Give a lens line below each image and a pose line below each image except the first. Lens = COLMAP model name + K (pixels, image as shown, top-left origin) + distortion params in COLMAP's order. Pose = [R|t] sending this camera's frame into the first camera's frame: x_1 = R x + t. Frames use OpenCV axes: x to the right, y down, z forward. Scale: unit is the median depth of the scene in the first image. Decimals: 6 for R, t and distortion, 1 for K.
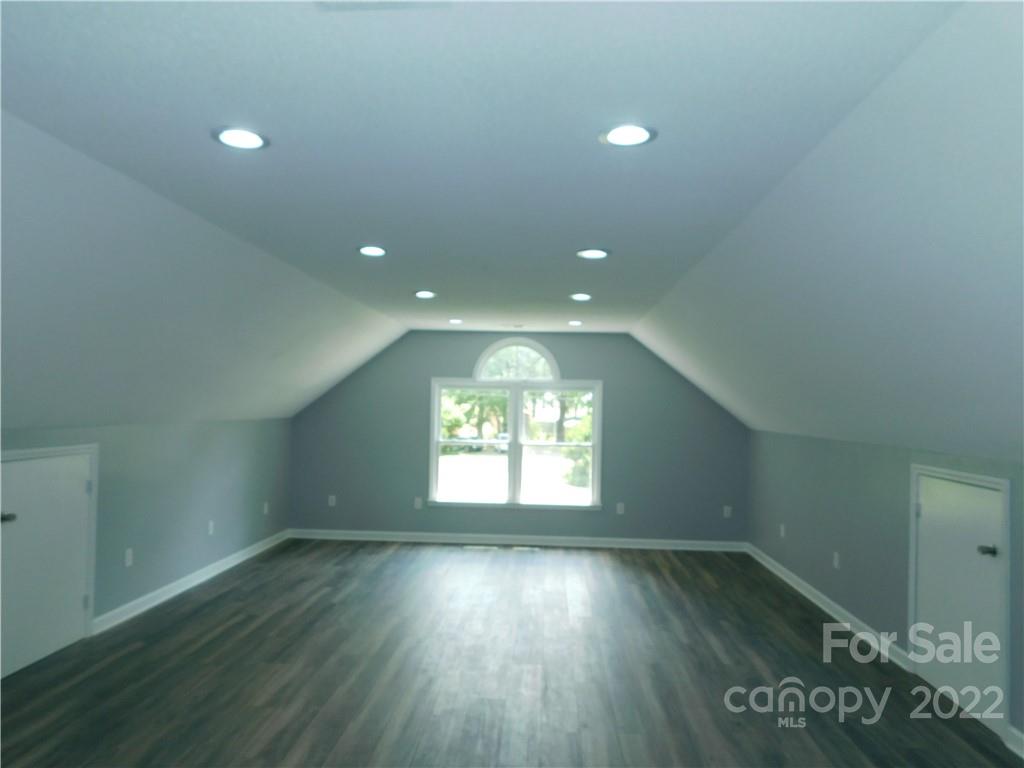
lens RADIAL K [[683.6, 0, 511.4], [0, 683.6, 384.2], [0, 0, 1]] dist [-0.038780, 0.014403]
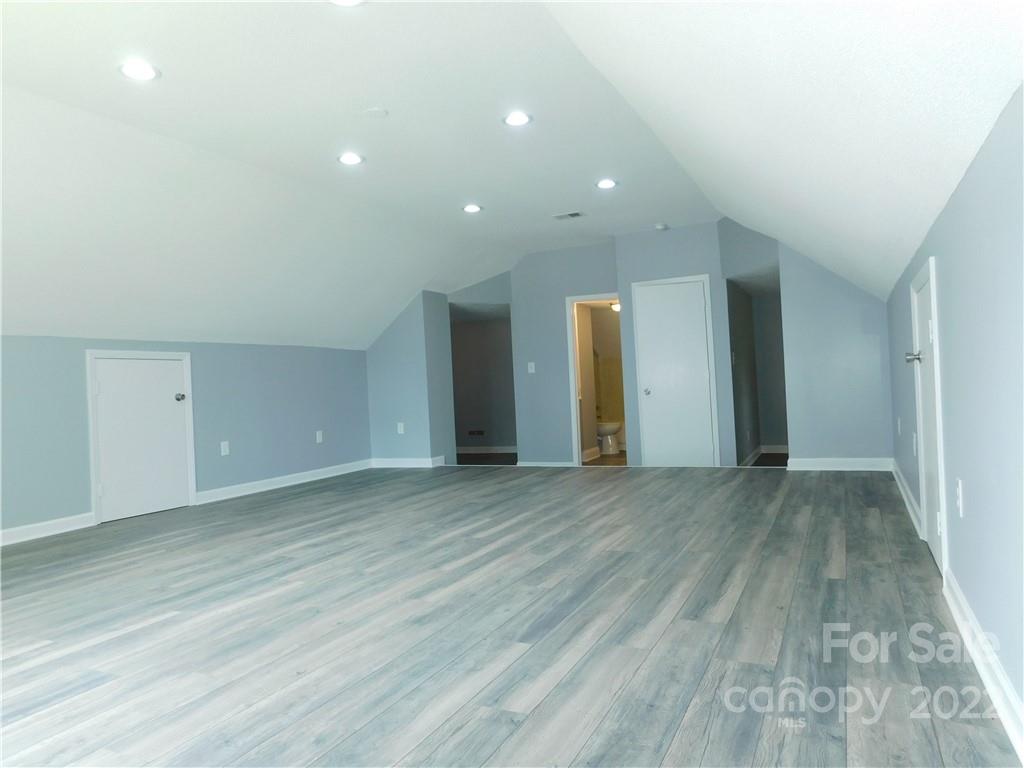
lens RADIAL K [[683.6, 0, 513.5], [0, 683.6, 382.2], [0, 0, 1]] dist [-0.038780, 0.014403]
pose [[-0.920378, 0.025286, 0.390211, -0.309086], [0.016016, 0.999507, -0.026994, 0.123591], [-0.390702, -0.018595, -0.920329, 1.013429]]
